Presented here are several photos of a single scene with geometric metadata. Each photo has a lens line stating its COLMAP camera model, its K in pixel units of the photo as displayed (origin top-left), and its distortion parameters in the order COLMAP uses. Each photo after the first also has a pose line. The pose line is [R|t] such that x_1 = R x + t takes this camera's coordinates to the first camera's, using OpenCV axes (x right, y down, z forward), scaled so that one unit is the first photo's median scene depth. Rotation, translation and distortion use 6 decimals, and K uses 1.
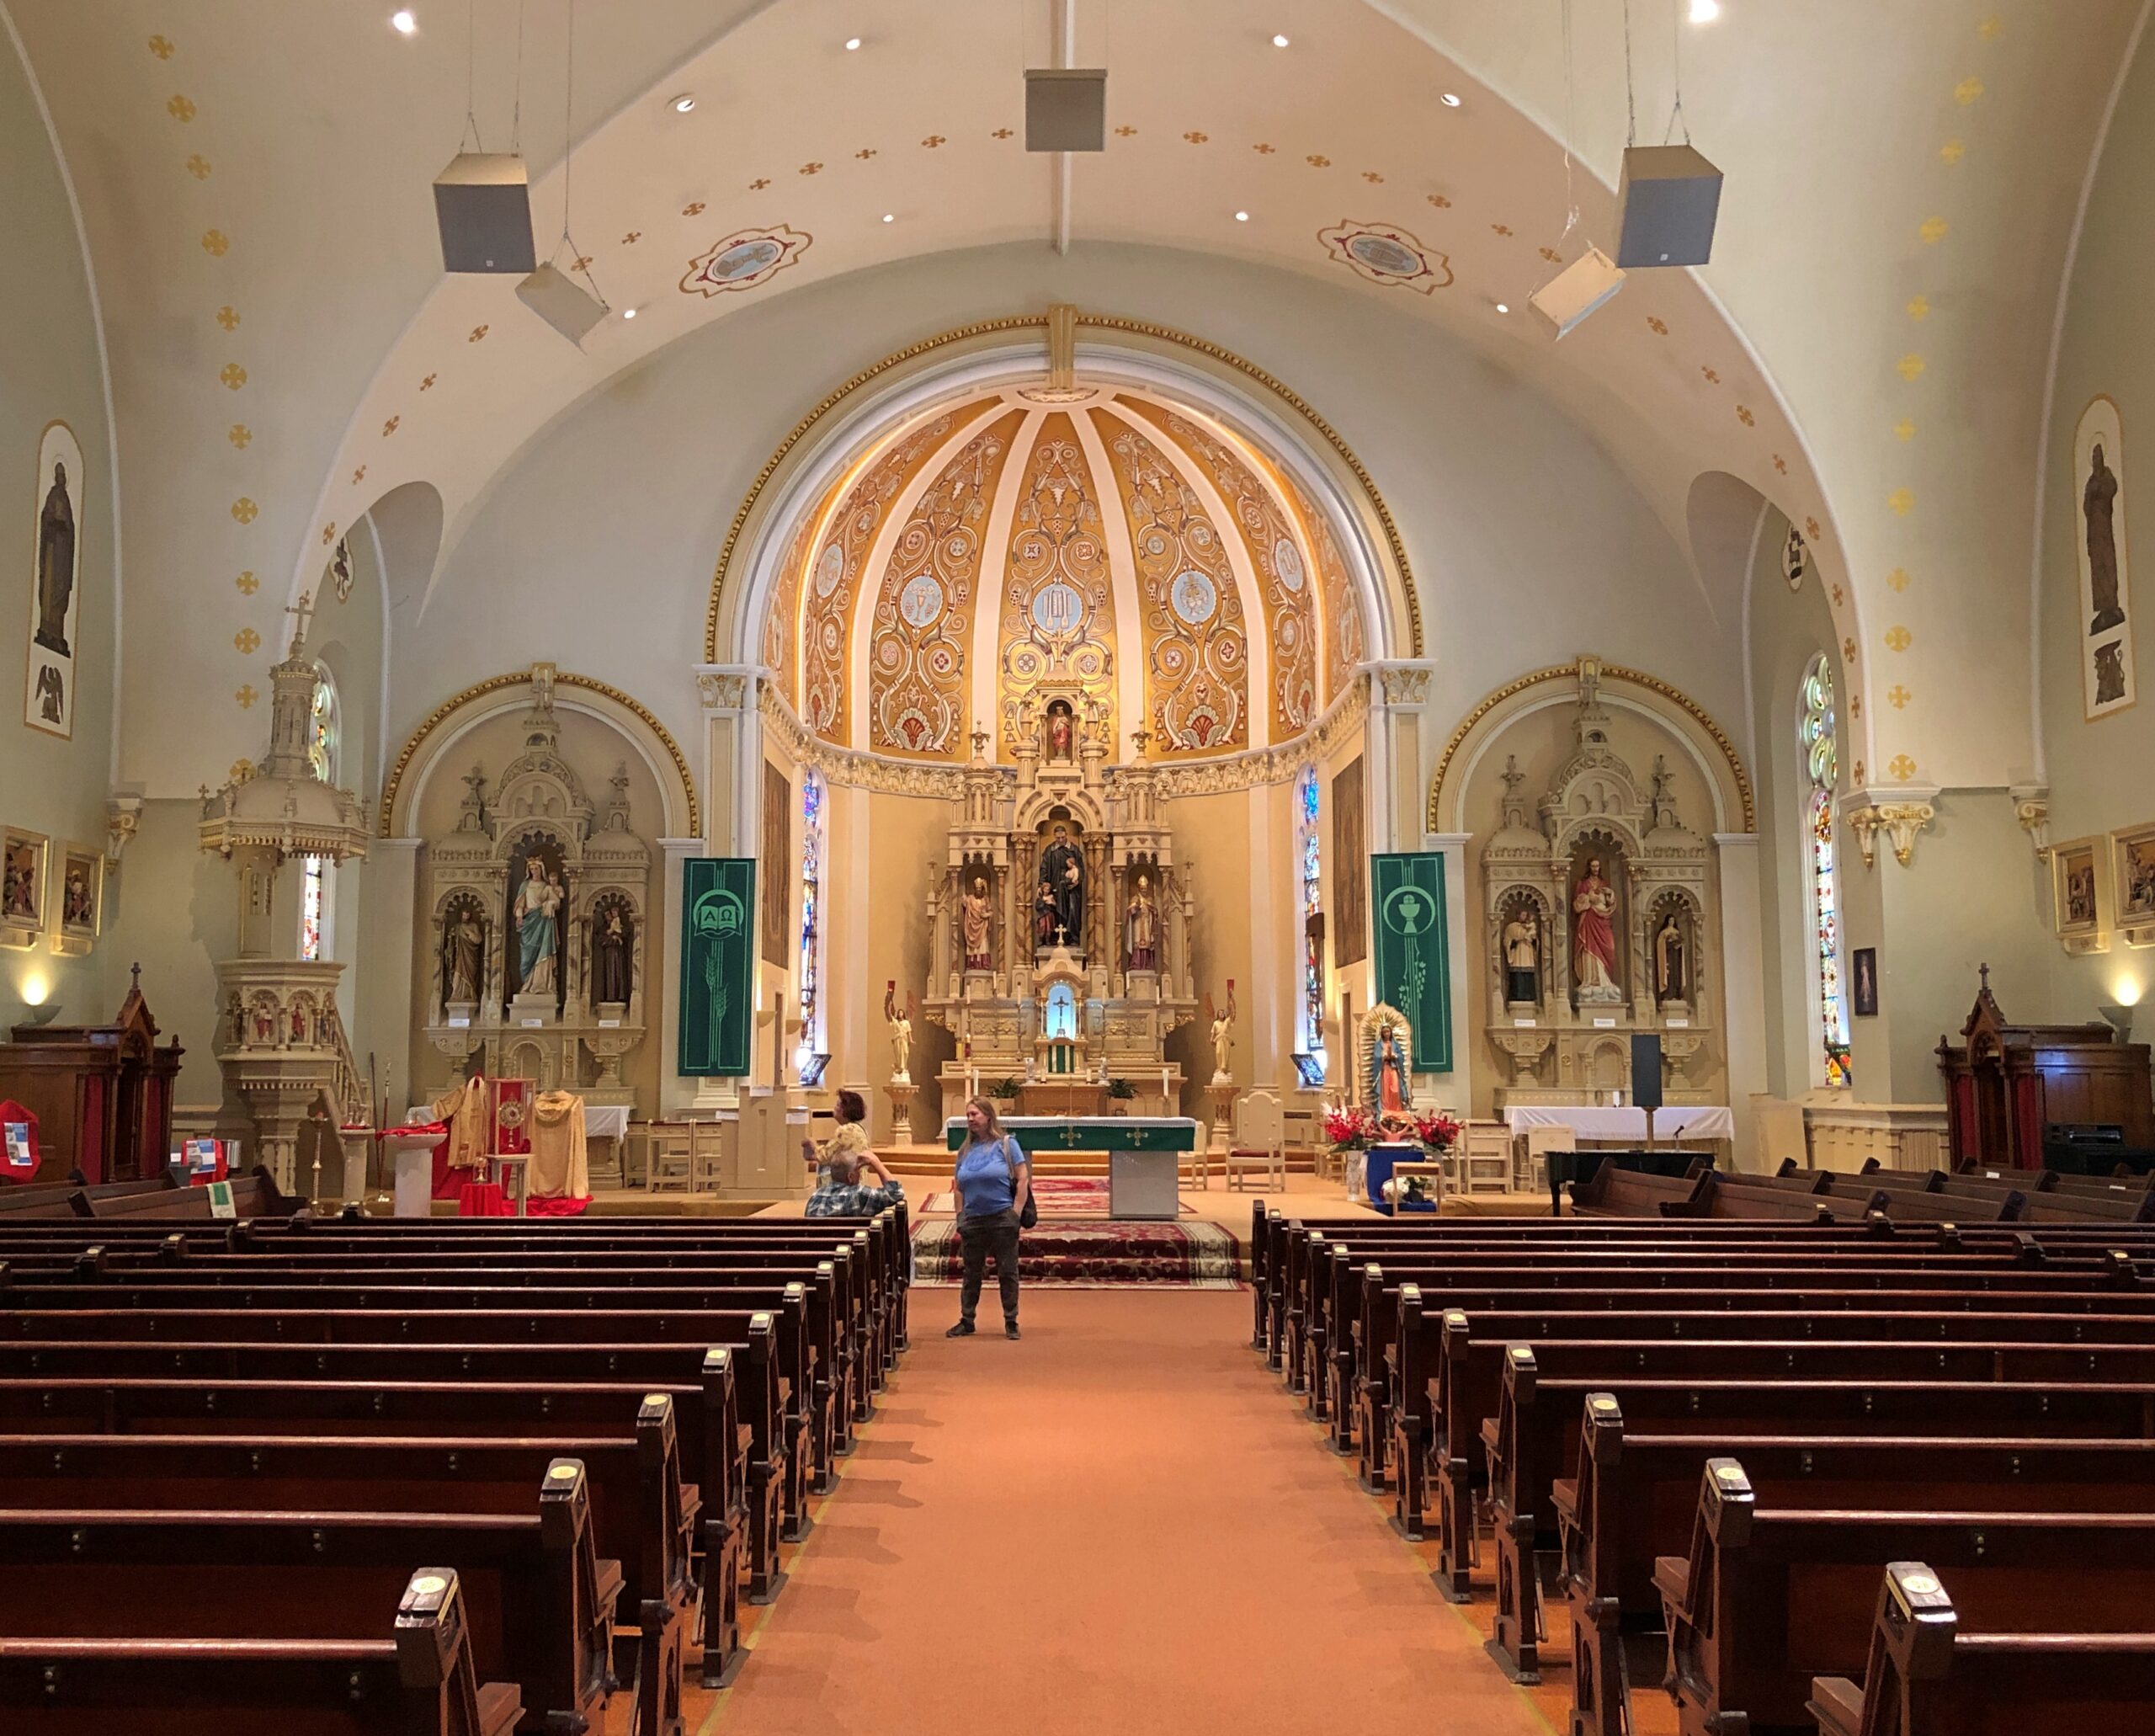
lens RADIAL K [[2803.3, 0, 1073.9], [0, 2803.3, 853.9], [0, 0, 1]] dist [-0.012811, 0.000000]
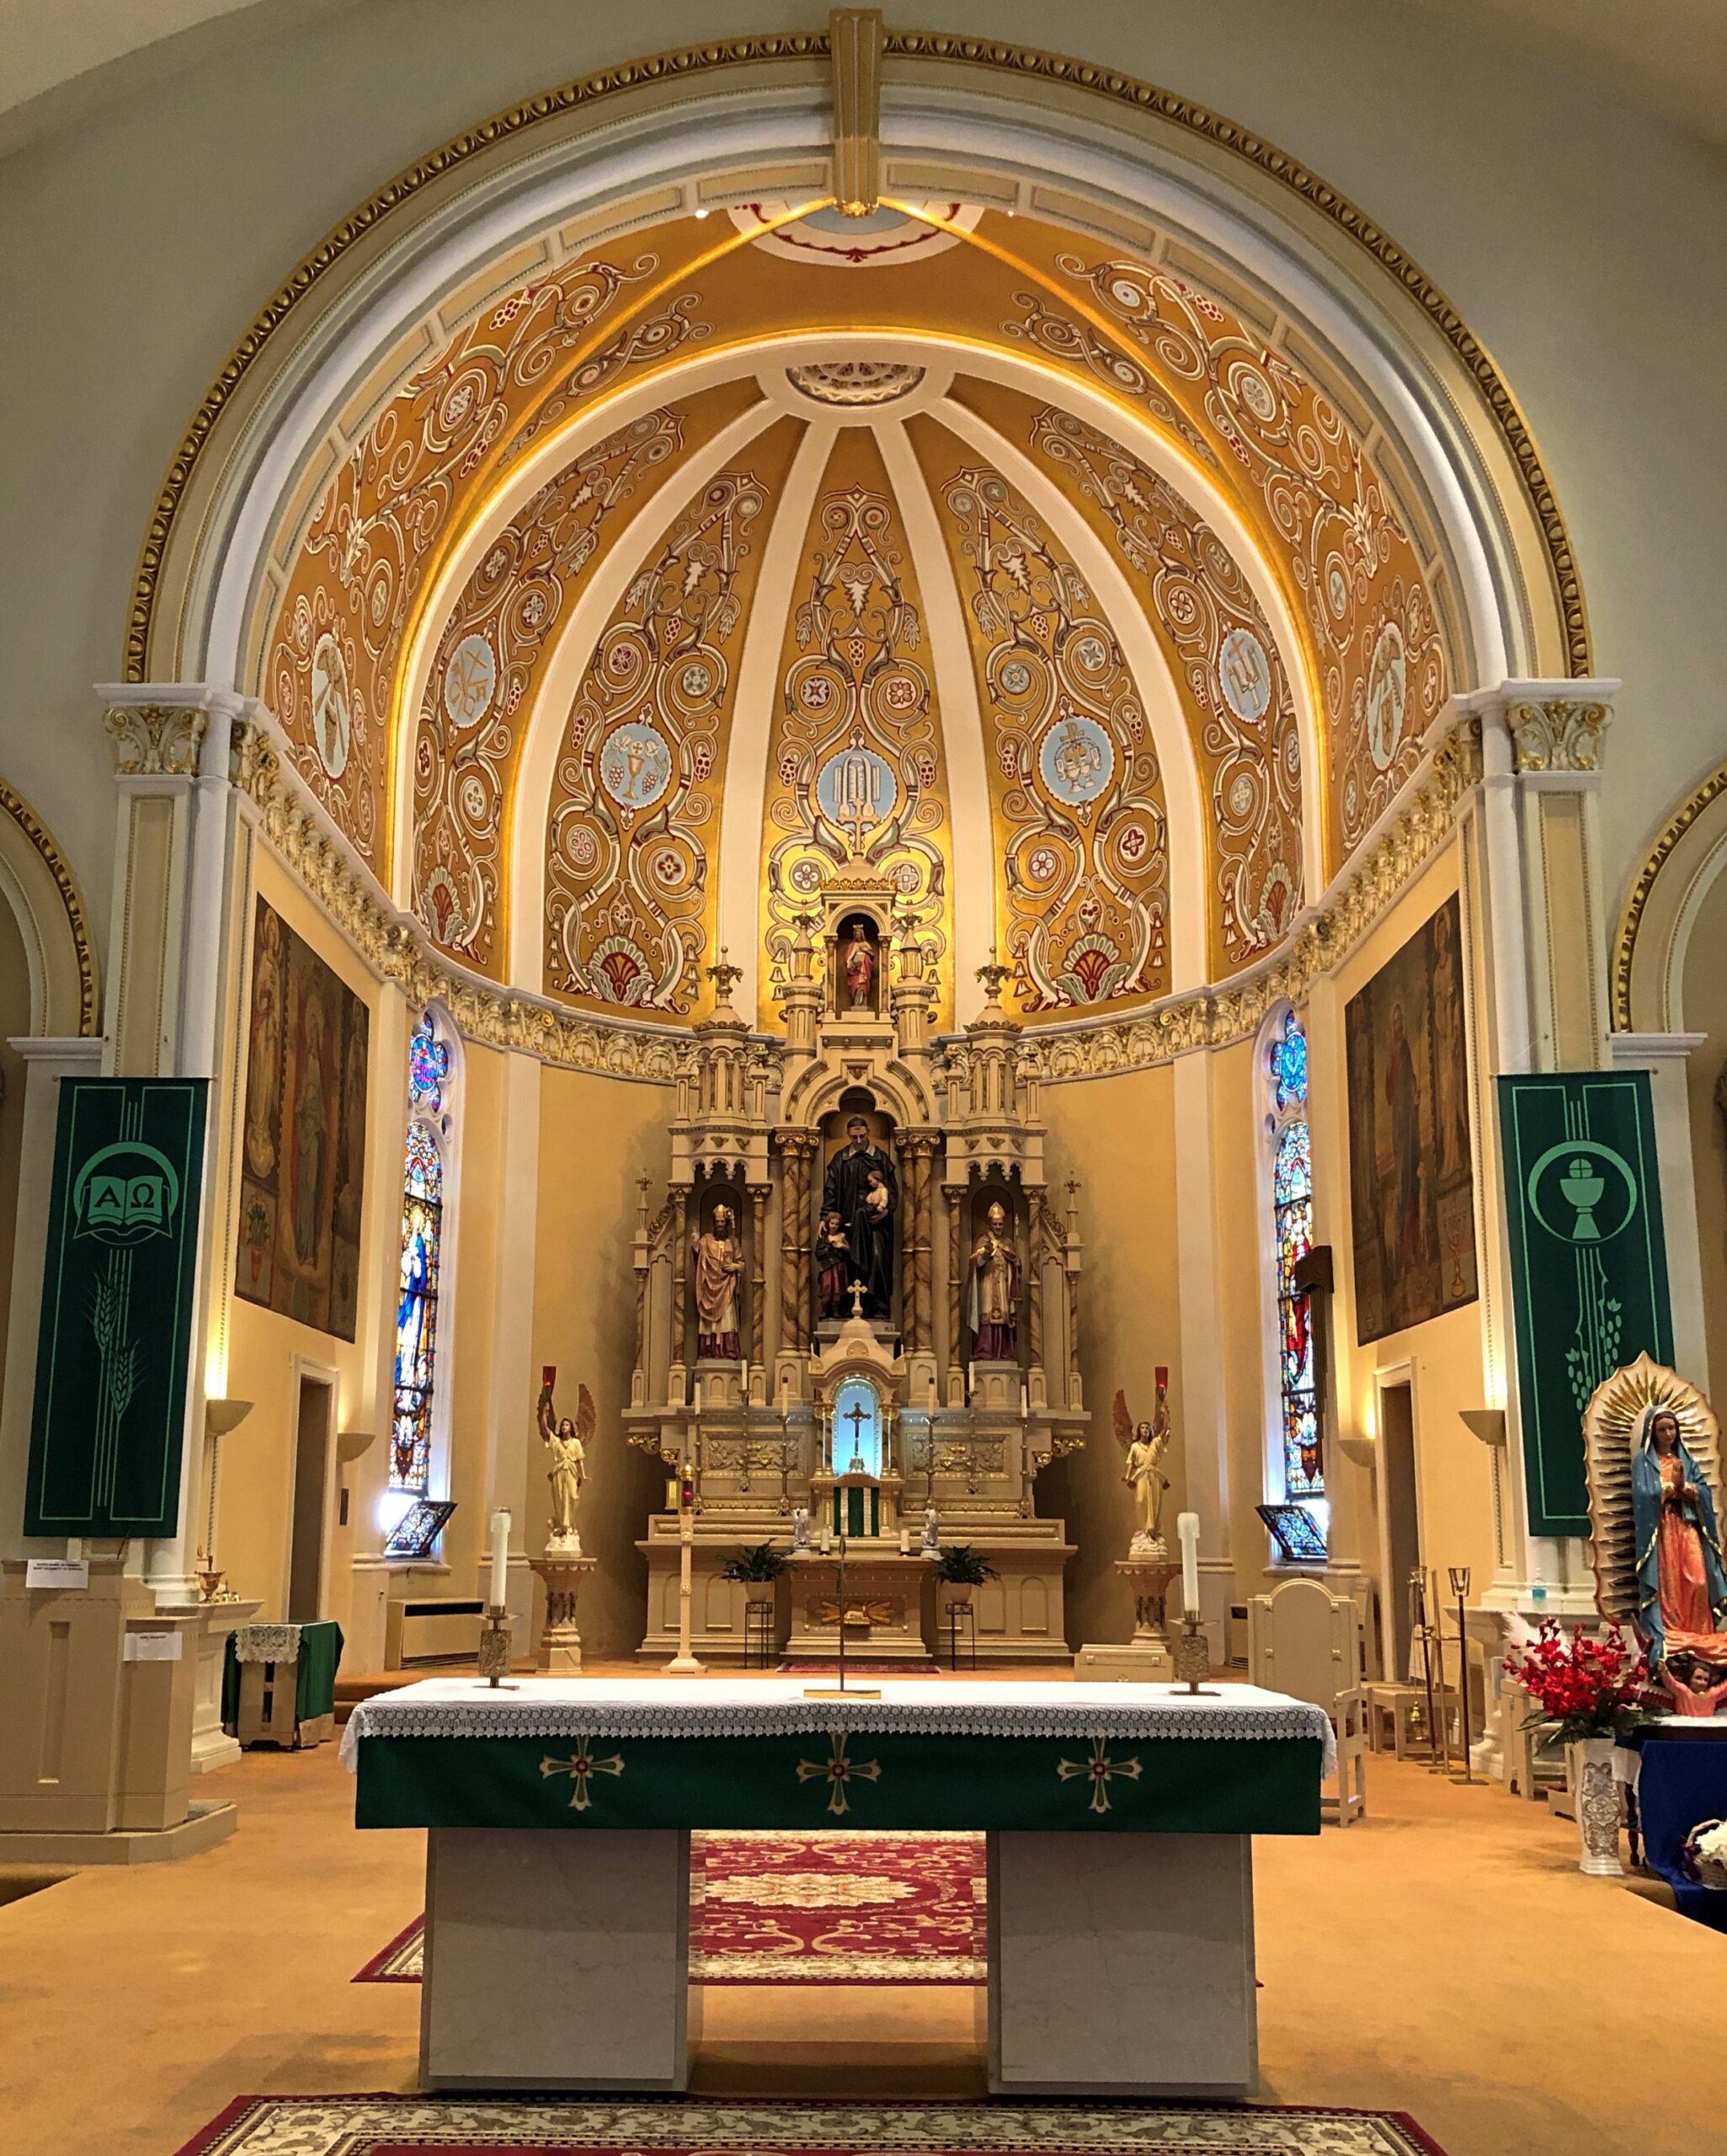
lens RADIAL K [[2804.1, 0, 862.0], [0, 2804.1, 1087.7], [0, 0, 1]] dist [-0.012811, 0.000000]
pose [[0.999947, 0.002872, -0.009909, 0.002006], [-0.003682, 0.996570, -0.082671, 0.034178], [0.009638, 0.082703, 0.996528, 0.423811]]
